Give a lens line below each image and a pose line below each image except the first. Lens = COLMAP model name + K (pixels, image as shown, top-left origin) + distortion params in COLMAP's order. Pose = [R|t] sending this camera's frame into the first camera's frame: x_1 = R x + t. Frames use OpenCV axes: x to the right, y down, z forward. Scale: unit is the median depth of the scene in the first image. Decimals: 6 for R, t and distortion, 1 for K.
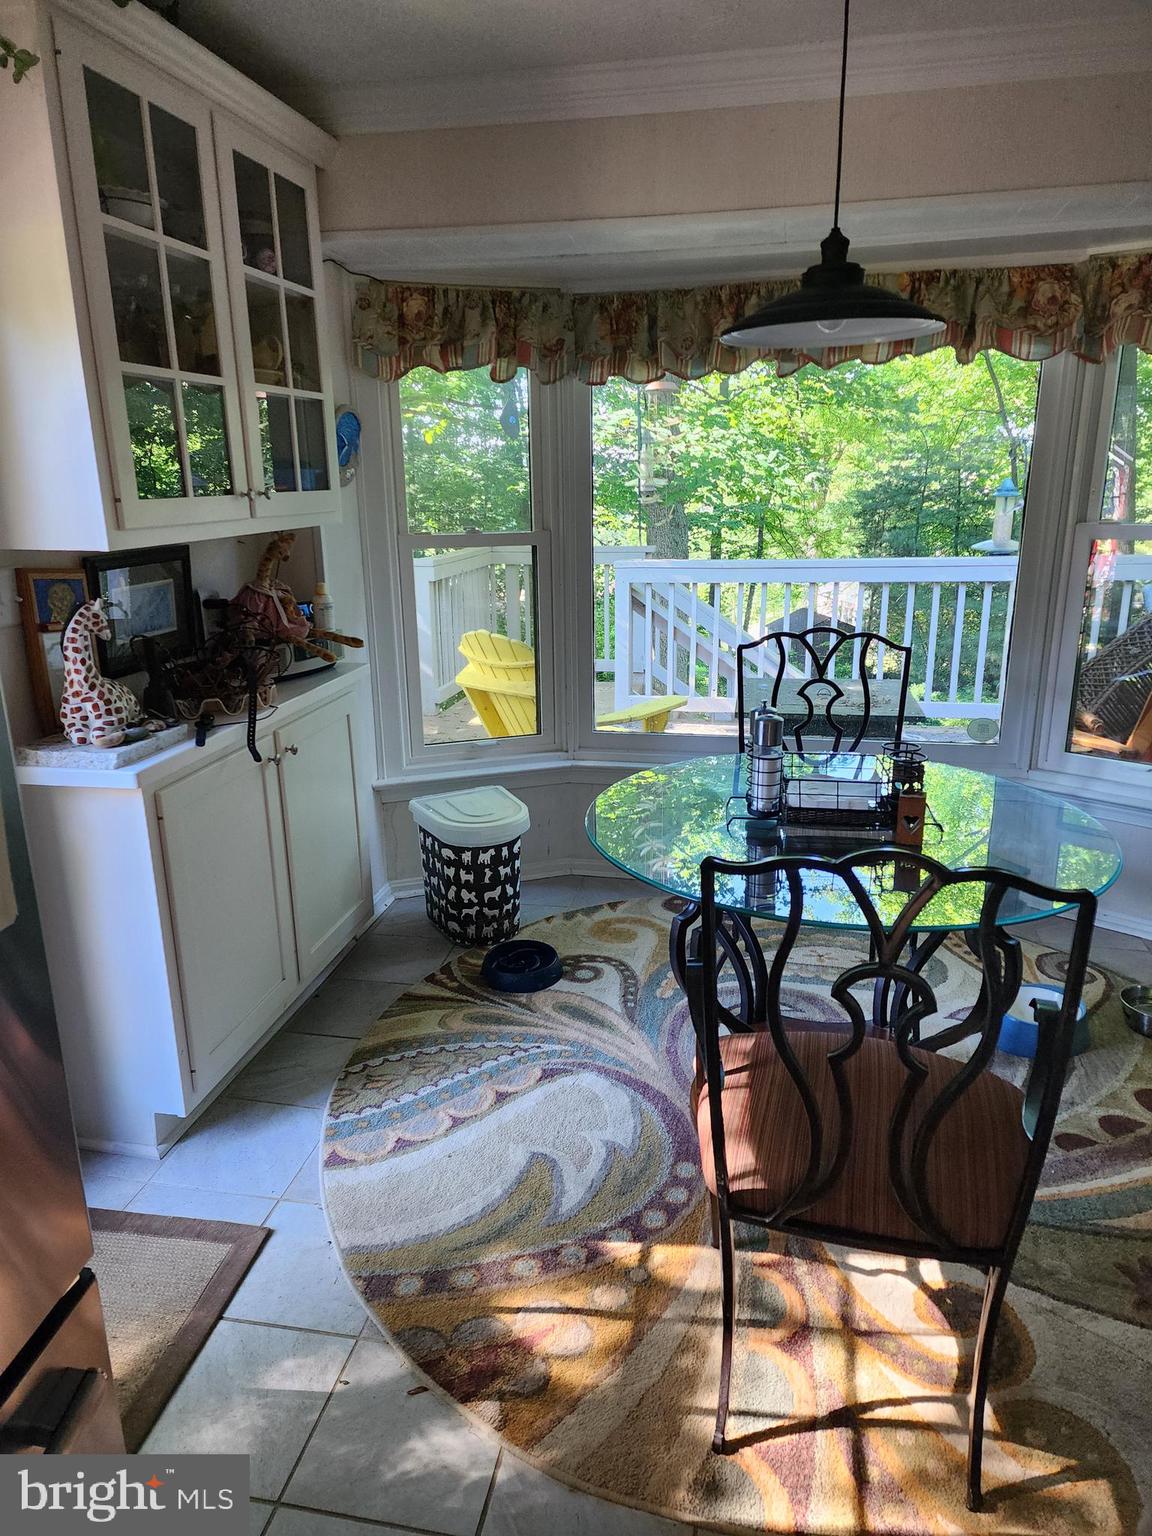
lens RADIAL K [[1045.9, 0, 584.2], [0, 1045.9, 757.3], [0, 0, 1]] dist [0.093065, -0.074186]
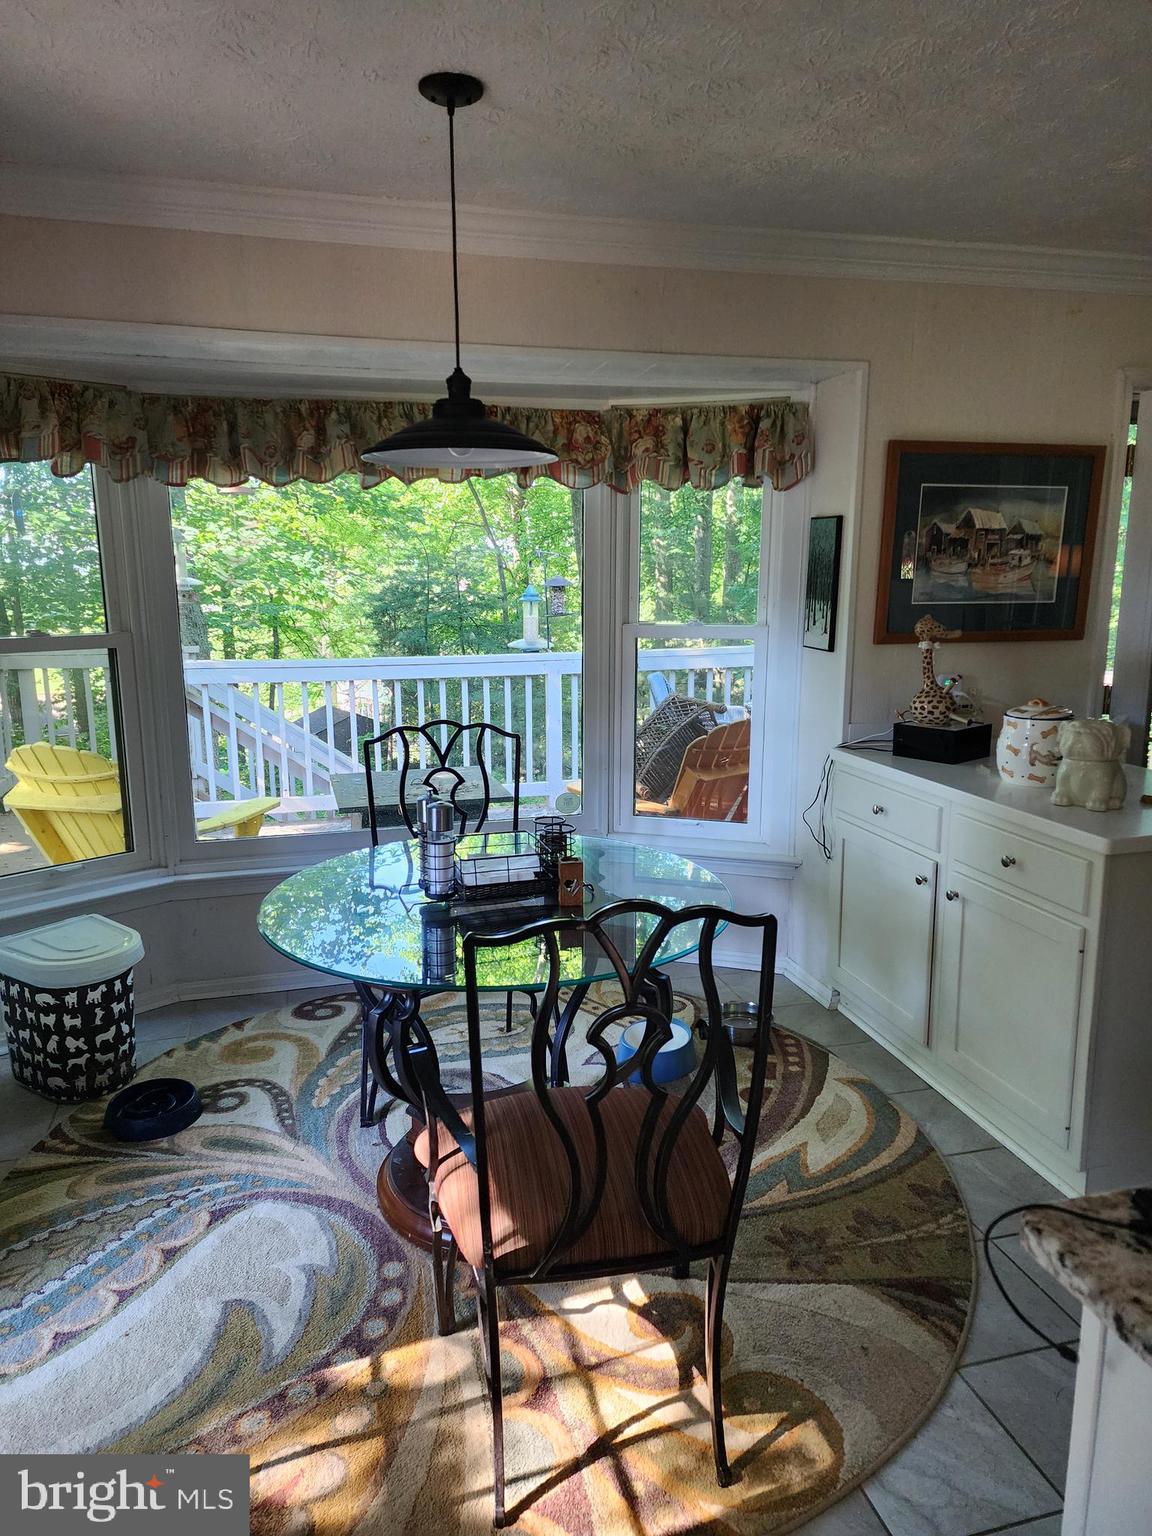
lens RADIAL K [[1045.9, 0, 581.0], [0, 1045.9, 765.1], [0, 0, 1]] dist [0.093065, -0.074186]
pose [[0.893022, -0.073079, 0.444039, -0.121006], [0.110028, 0.992236, -0.057981, -0.000471], [-0.436354, 0.100634, 0.894130, -0.009251]]
